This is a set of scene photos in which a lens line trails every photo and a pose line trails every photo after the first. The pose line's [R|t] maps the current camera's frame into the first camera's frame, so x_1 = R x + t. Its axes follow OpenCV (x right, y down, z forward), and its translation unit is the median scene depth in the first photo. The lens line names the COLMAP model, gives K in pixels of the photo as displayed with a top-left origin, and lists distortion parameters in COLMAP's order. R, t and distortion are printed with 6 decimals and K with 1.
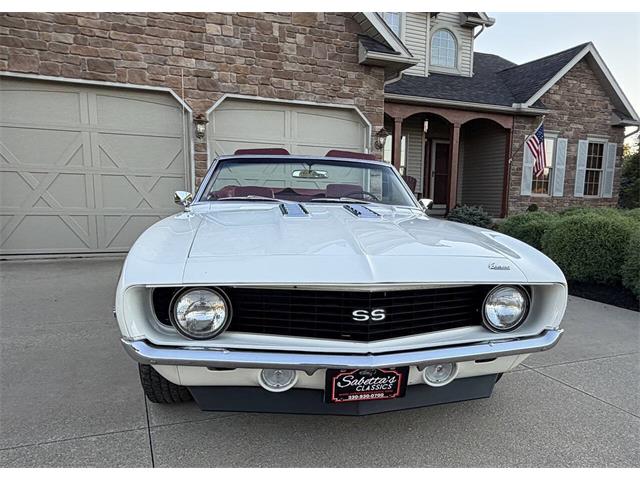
lens RADIAL K [[502.2, 0, 357.8], [0, 502.2, 279.3], [0, 0, 1]] dist [-0.000415, -0.000483]
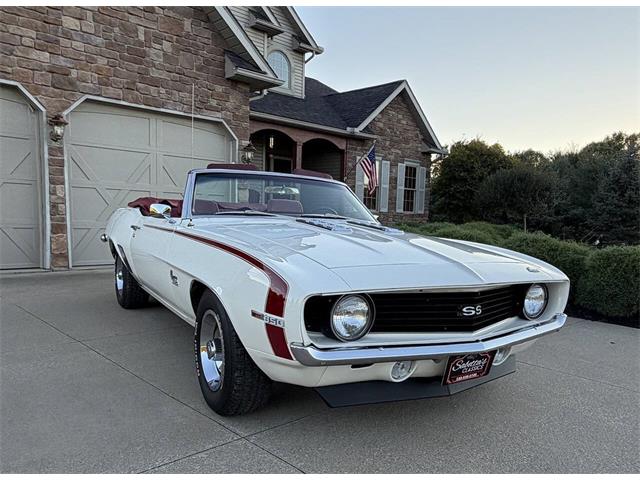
lens RADIAL K [[496.8, 0, 355.4], [0, 496.8, 276.7], [0, 0, 1]] dist [-0.000888, 0.001985]
pose [[0.925823, -0.032202, 0.376583, -0.157333], [0.042737, 0.998893, -0.019654, -0.000246], [-0.375533, 0.034290, 0.926174, -0.009295]]
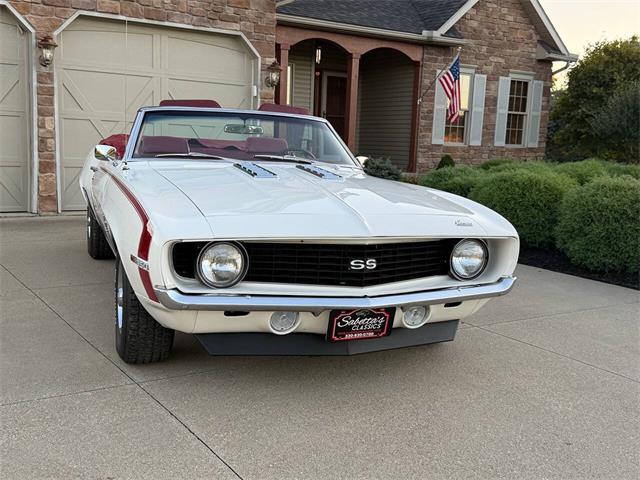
lens RADIAL K [[685.9, 0, 320.0], [0, 685.9, 240.0], [0, 0, 1]] dist [0.190219, -0.418037]
pose [[0.985819, -0.007745, 0.167631, -0.077274], [0.010572, 0.999816, -0.015980, 0.008544], [-0.167477, 0.017525, 0.985720, -0.128149]]
